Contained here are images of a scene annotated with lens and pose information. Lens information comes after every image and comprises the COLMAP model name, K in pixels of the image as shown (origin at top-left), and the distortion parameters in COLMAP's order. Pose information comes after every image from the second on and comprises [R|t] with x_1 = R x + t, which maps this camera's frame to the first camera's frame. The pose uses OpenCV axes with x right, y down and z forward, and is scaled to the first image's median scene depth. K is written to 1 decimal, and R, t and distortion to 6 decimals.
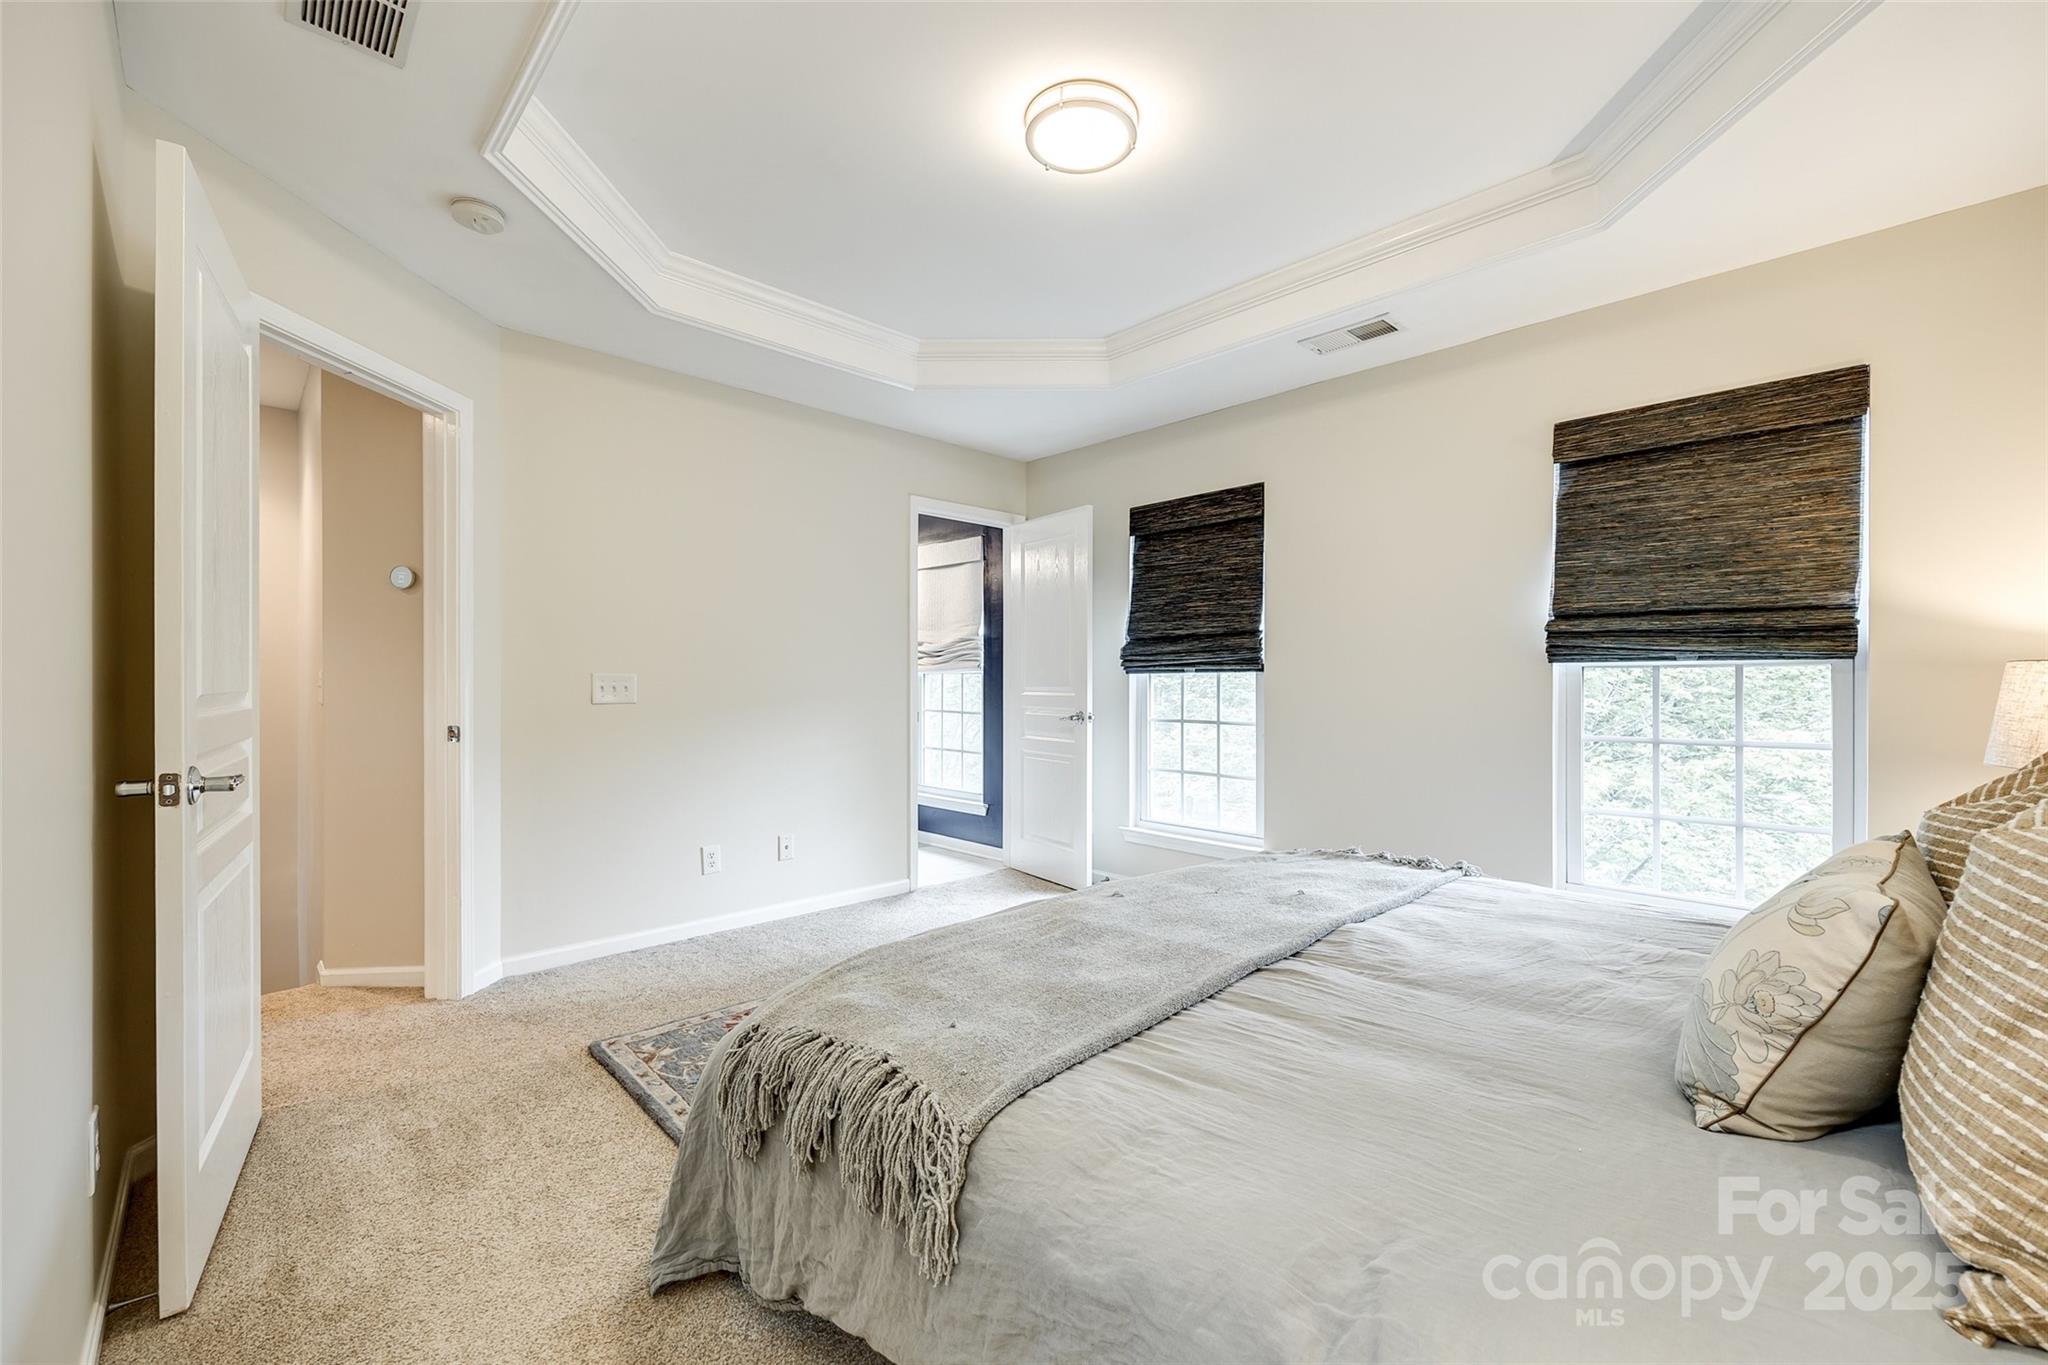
lens RADIAL K [[824.9, 0, 1016.4], [0, 824.9, 689.4], [0, 0, 1]] dist [-0.000612, -0.000344]
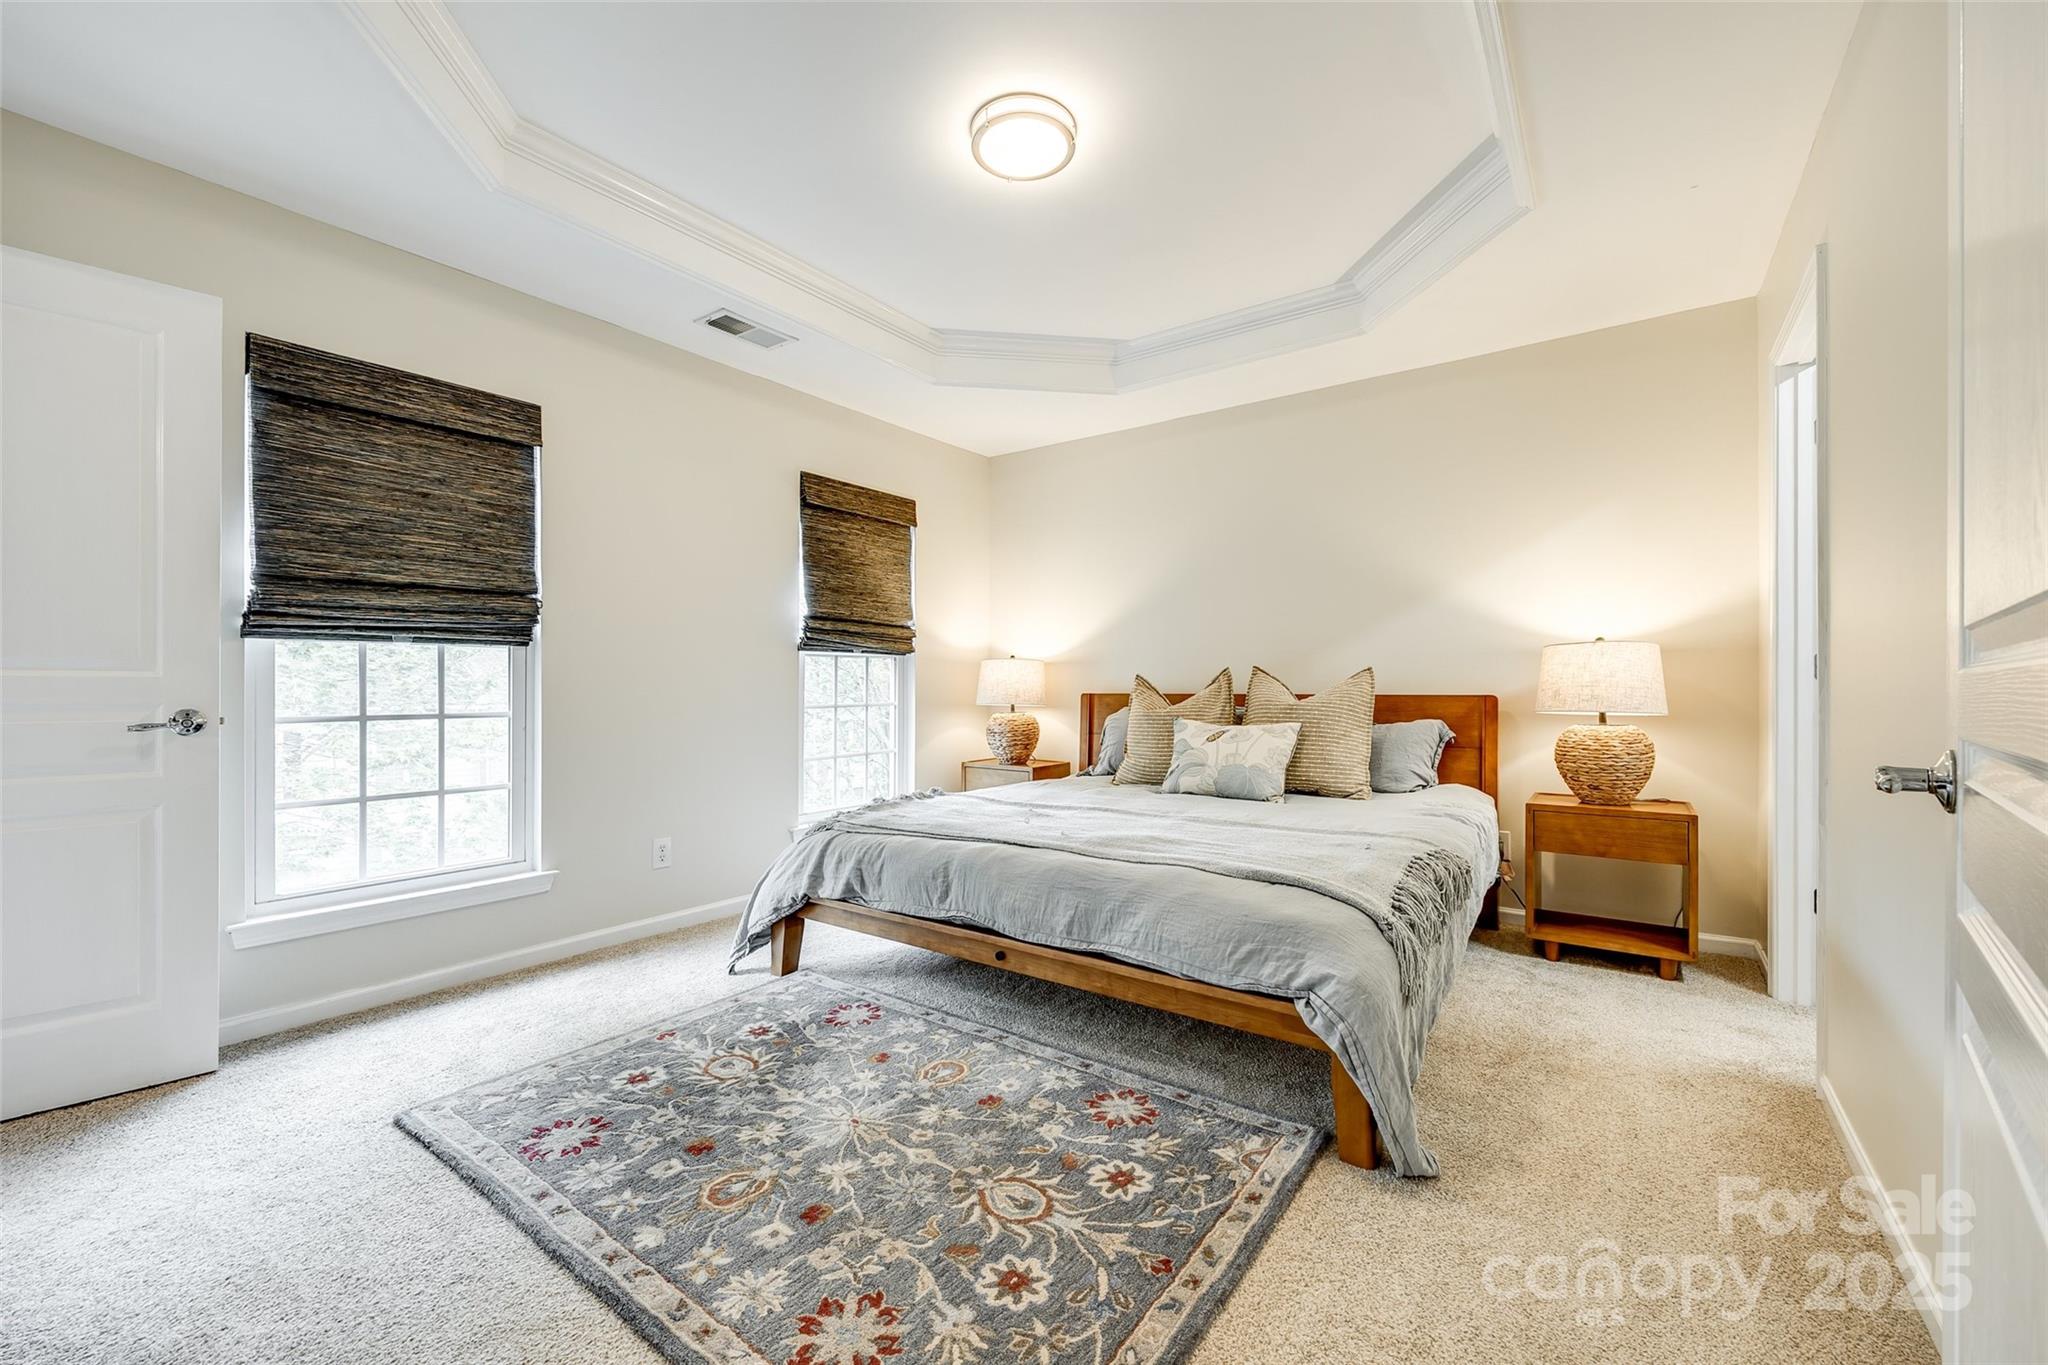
lens RADIAL K [[824.9, 0, 1016.4], [0, 824.9, 689.4], [0, 0, 1]] dist [-0.000612, -0.000344]
pose [[-0.173053, -0.019253, 0.984724, -0.542511], [-0.004812, 0.999814, 0.018702, 0.002805], [-0.984901, -0.001502, -0.173114, 0.667693]]
